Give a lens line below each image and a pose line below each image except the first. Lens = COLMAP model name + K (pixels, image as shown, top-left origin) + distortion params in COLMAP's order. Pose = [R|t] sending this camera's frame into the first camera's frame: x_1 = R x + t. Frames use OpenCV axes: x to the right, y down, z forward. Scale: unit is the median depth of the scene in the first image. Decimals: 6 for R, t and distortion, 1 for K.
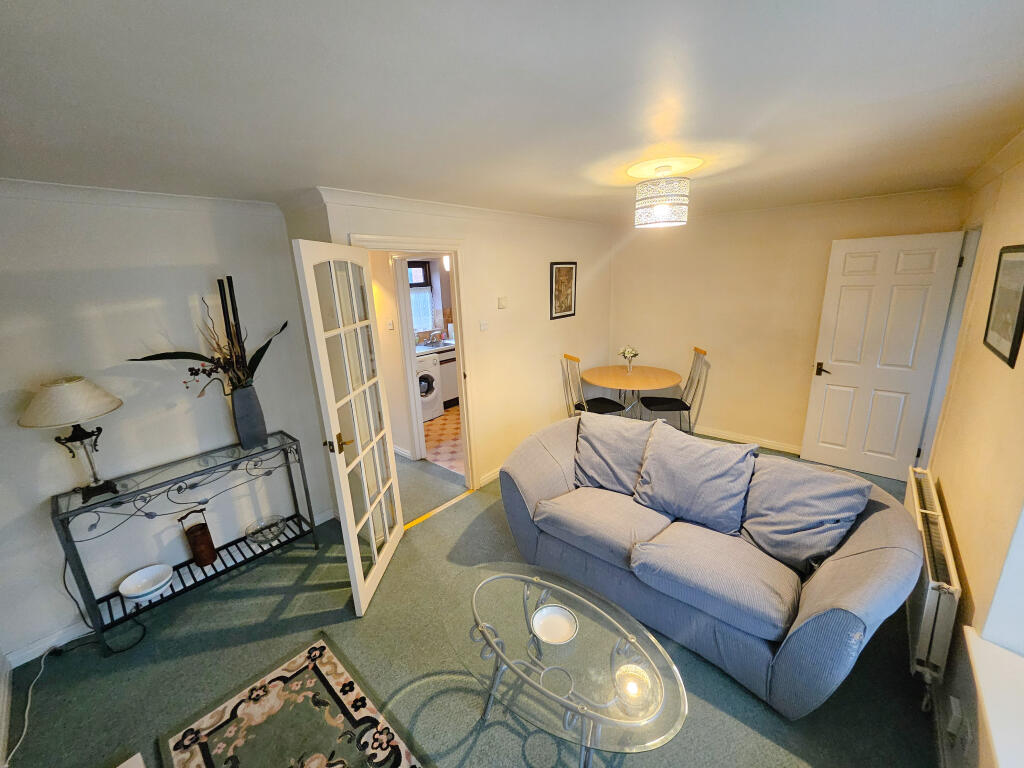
lens RADIAL K [[402.3, 0, 512.0], [0, 402.3, 384.0], [0, 0, 1]] dist [-0.000046, -0.012715]
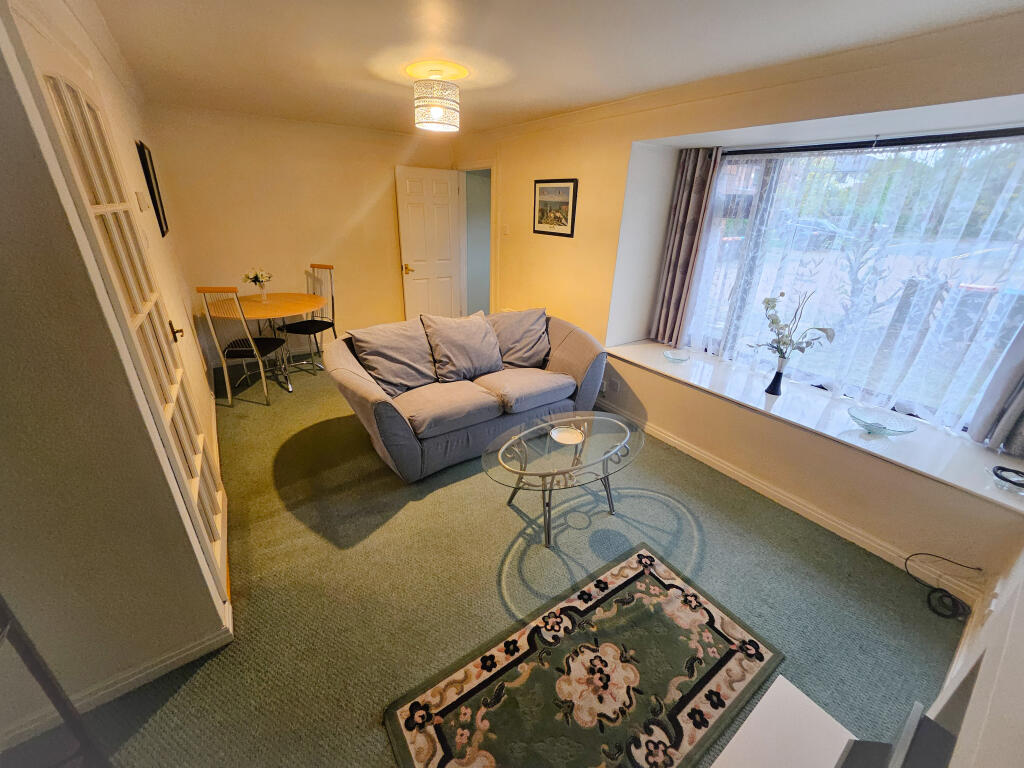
lens RADIAL K [[402.3, 0, 512.0], [0, 402.3, 384.0], [0, 0, 1]] dist [-0.000046, -0.012715]
pose [[0.217160, -0.349285, 0.911505, -0.945933], [0.209225, 0.928742, 0.306043, -0.030197], [-0.953450, 0.124249, 0.274765, 0.635187]]
